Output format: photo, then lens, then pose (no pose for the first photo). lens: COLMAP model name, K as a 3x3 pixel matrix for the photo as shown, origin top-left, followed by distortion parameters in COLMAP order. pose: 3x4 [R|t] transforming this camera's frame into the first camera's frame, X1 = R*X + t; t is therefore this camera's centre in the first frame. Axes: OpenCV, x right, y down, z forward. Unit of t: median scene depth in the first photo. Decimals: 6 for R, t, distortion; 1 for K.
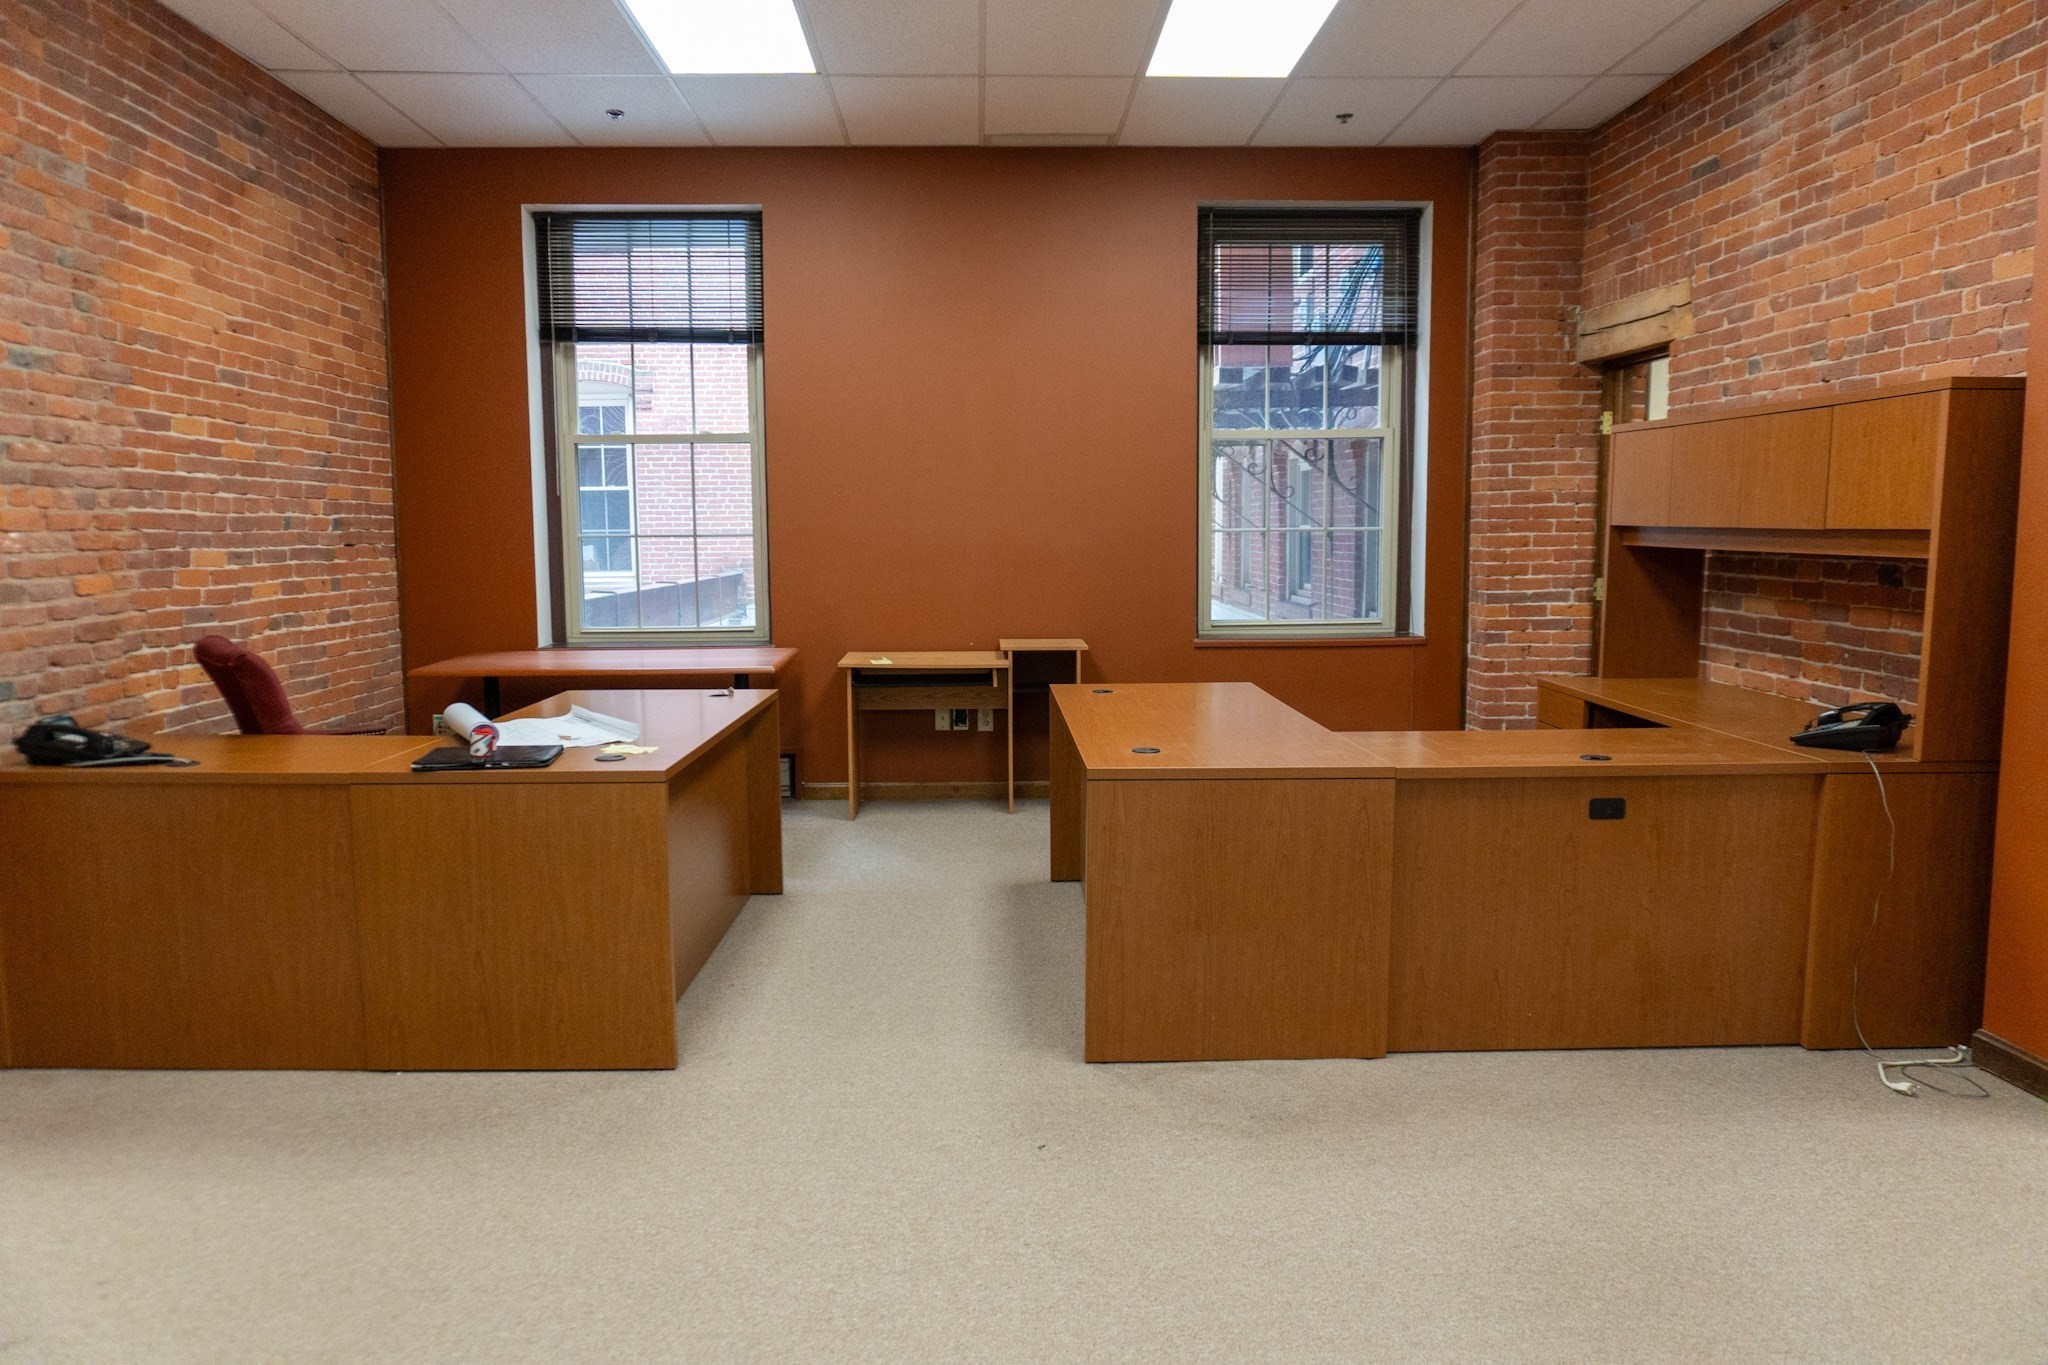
lens RADIAL K [[1378.2, 0, 1022.0], [0, 1378.2, 676.6], [0, 0, 1]] dist [-0.019555, 0.001547]
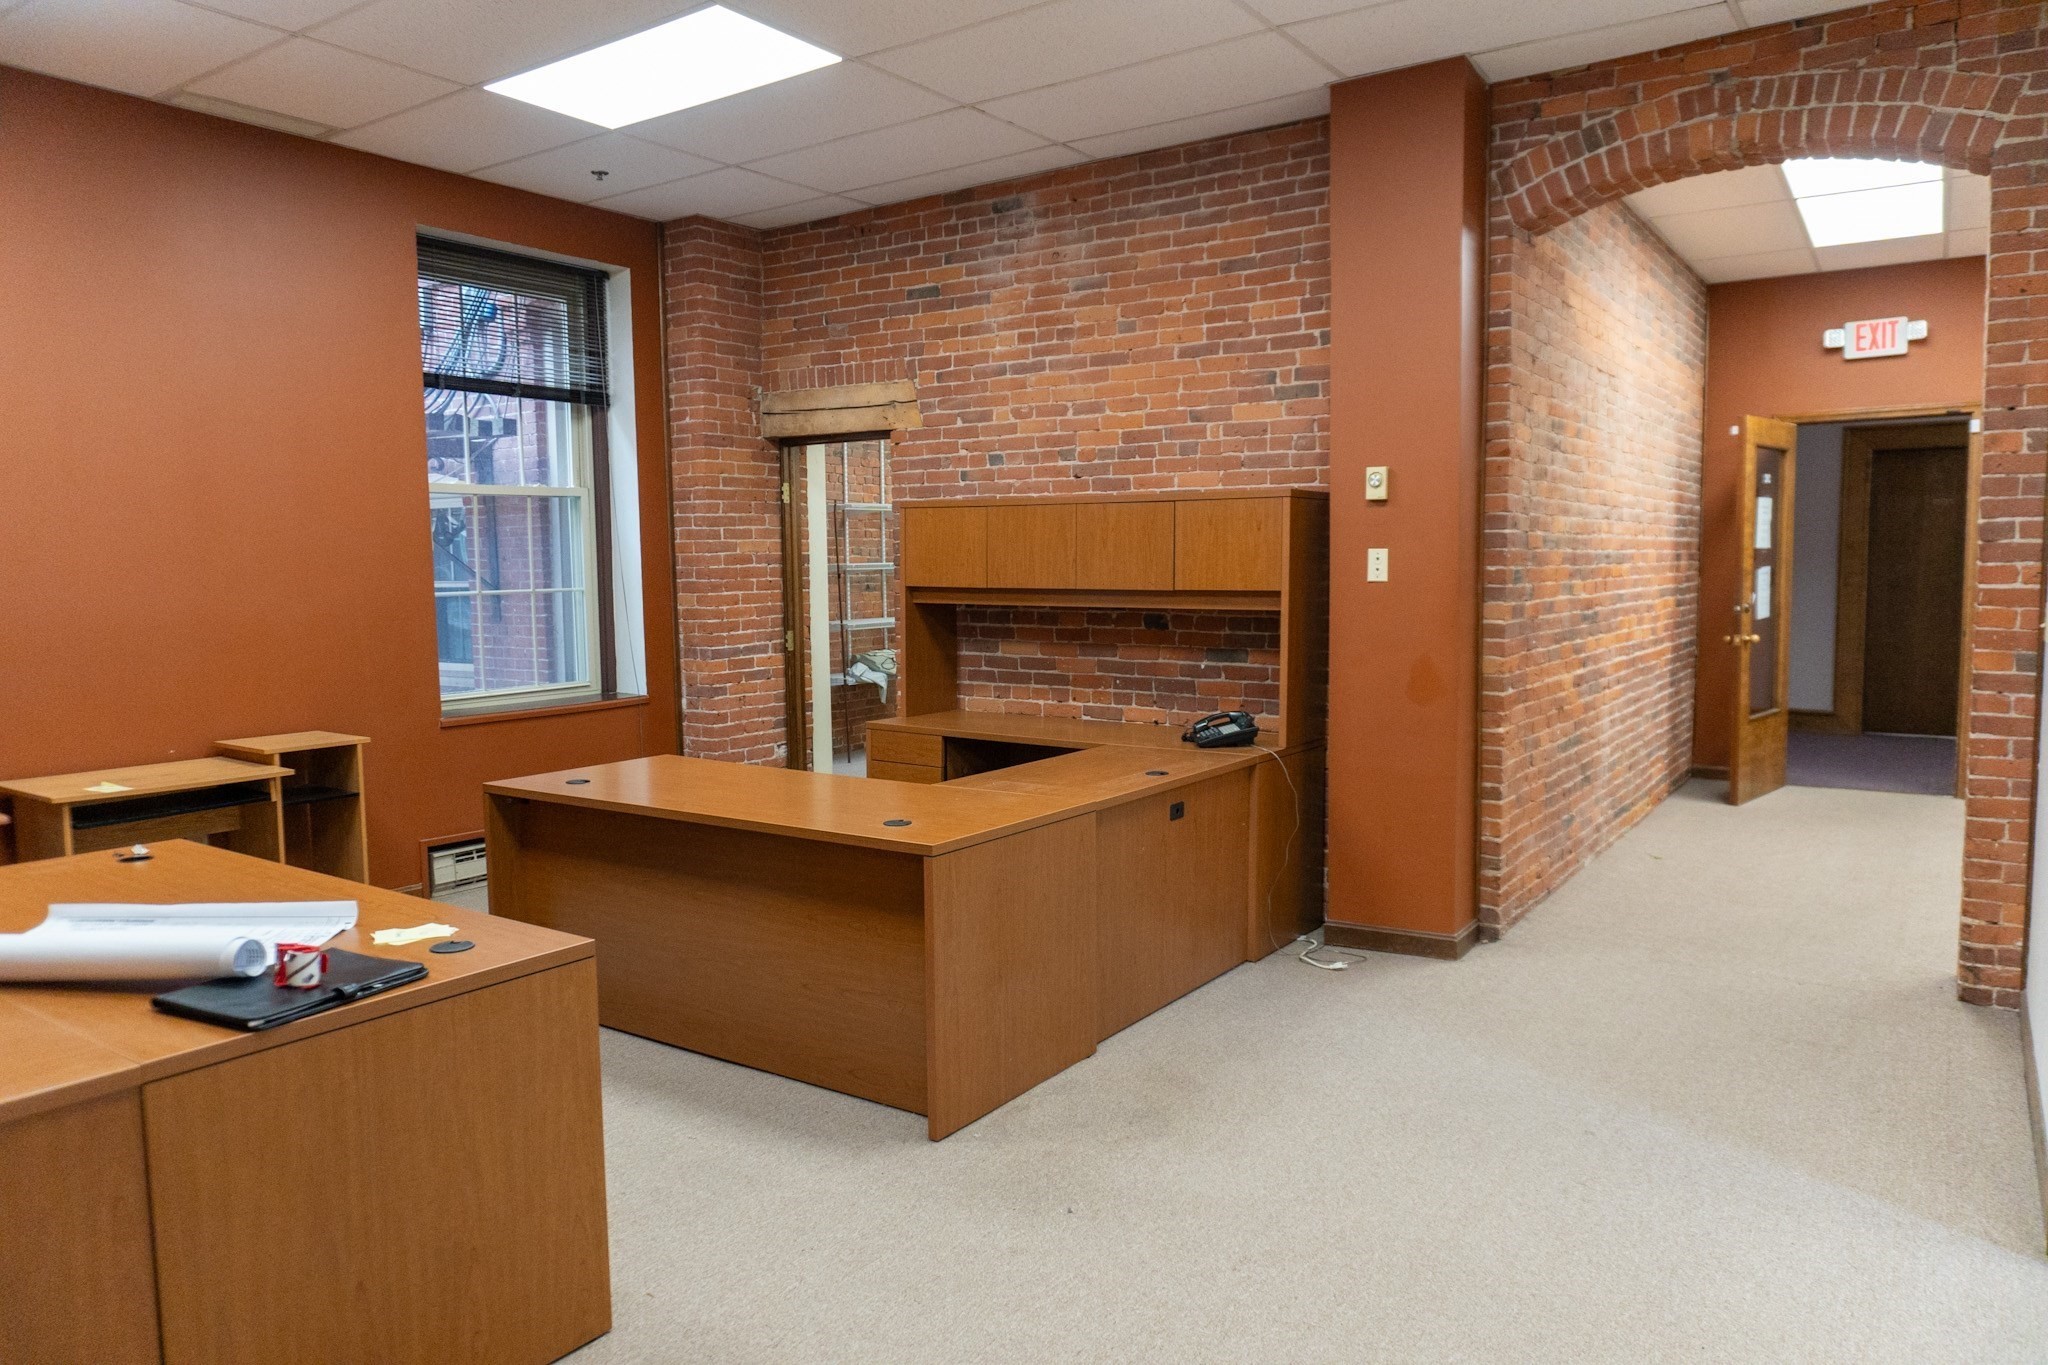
lens RADIAL K [[1378.2, 0, 1013.1], [0, 1378.2, 686.1], [0, 0, 1]] dist [-0.019555, 0.001547]
pose [[0.591511, -0.072679, 0.803014, -0.510968], [0.092783, 0.995449, 0.021750, -0.046488], [-0.800940, 0.061641, 0.595563, 0.254197]]
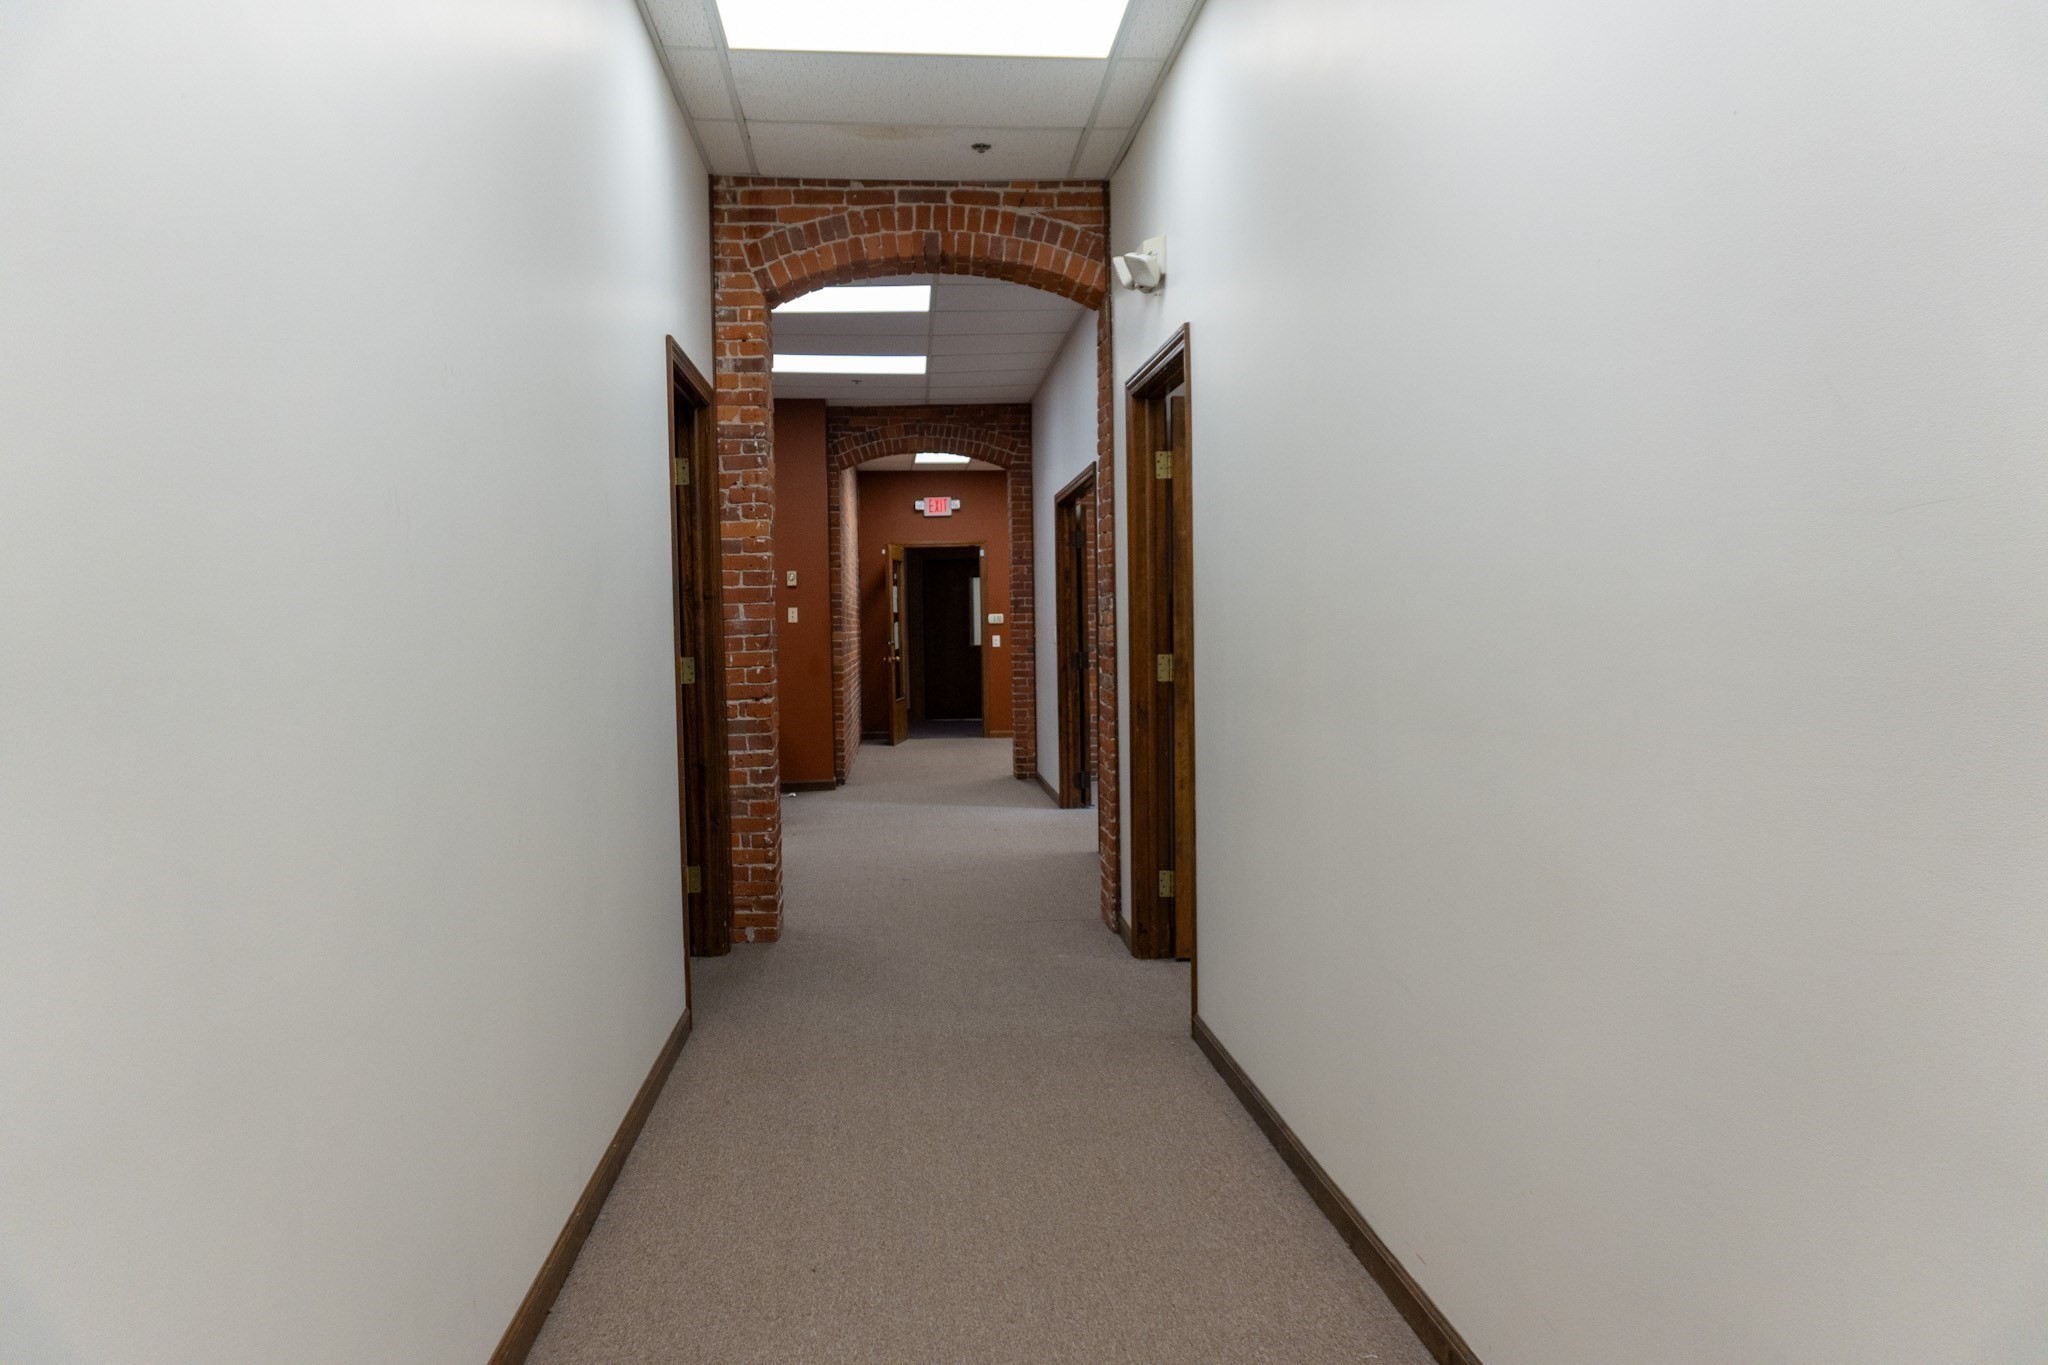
lens RADIAL K [[1378.2, 0, 1025.0], [0, 1378.2, 682.1], [0, 0, 1]] dist [-0.019555, 0.001547]
pose [[-0.061306, -0.032826, 0.997579, -1.860608], [0.119347, 0.992047, 0.039978, -0.023569], [-0.990958, 0.121509, -0.056901, 0.409517]]
